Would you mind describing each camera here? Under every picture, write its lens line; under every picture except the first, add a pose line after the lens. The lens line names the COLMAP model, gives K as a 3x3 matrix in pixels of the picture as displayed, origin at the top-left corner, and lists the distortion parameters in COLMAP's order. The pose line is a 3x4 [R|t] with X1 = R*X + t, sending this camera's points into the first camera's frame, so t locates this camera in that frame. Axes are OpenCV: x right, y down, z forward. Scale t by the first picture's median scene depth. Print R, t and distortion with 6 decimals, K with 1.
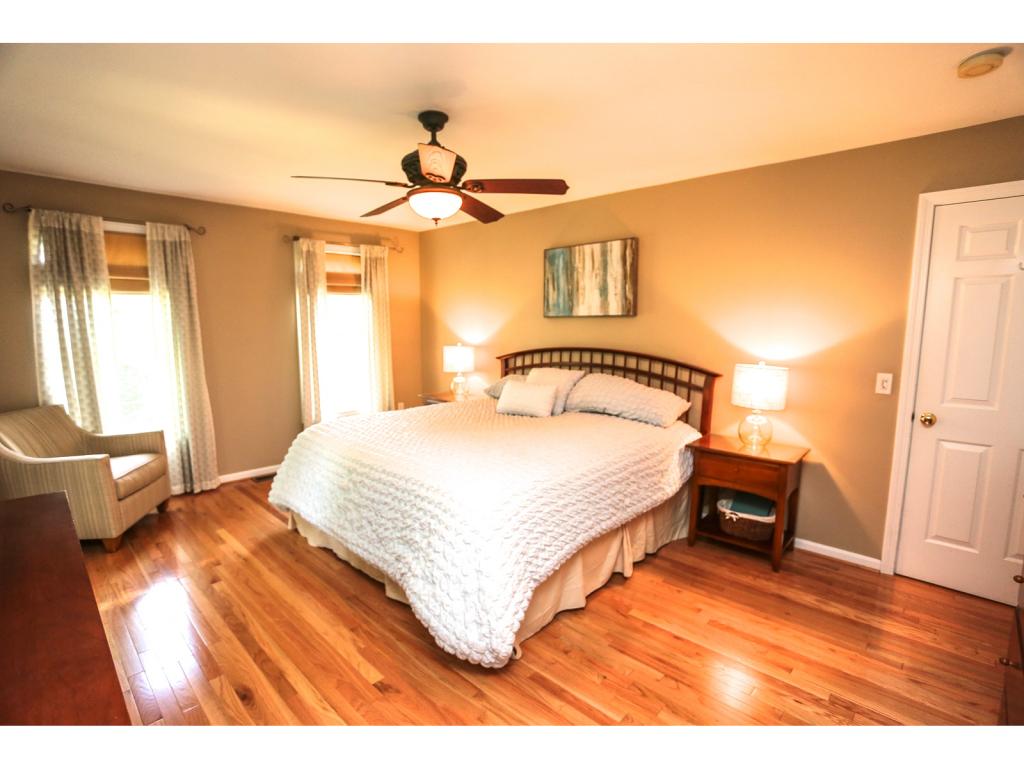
lens RADIAL K [[506.5, 0, 508.2], [0, 506.5, 388.3], [0, 0, 1]] dist [-0.045558, -0.000119]
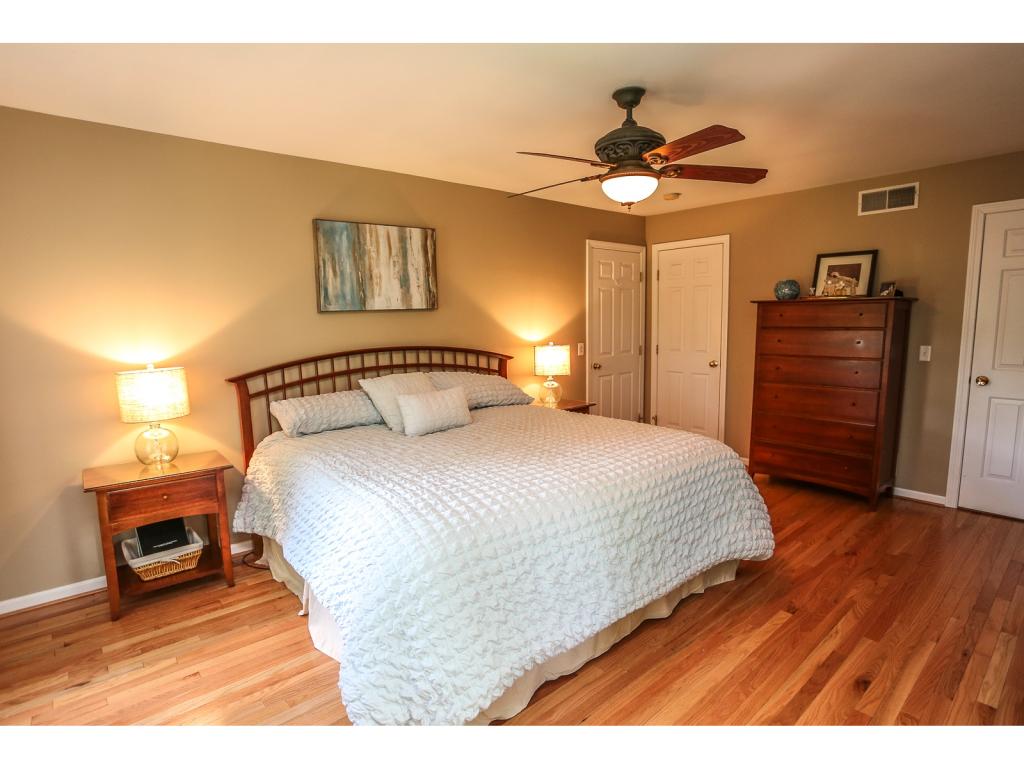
lens RADIAL K [[524.5, 0, 511.3], [0, 524.5, 400.9], [0, 0, 1]] dist [-0.045371, 0.000324]
pose [[0.091221, -0.169538, 0.981293, -0.750048], [0.144829, 0.977183, 0.155365, -0.104569], [-0.985243, 0.127948, 0.113694, 0.746682]]
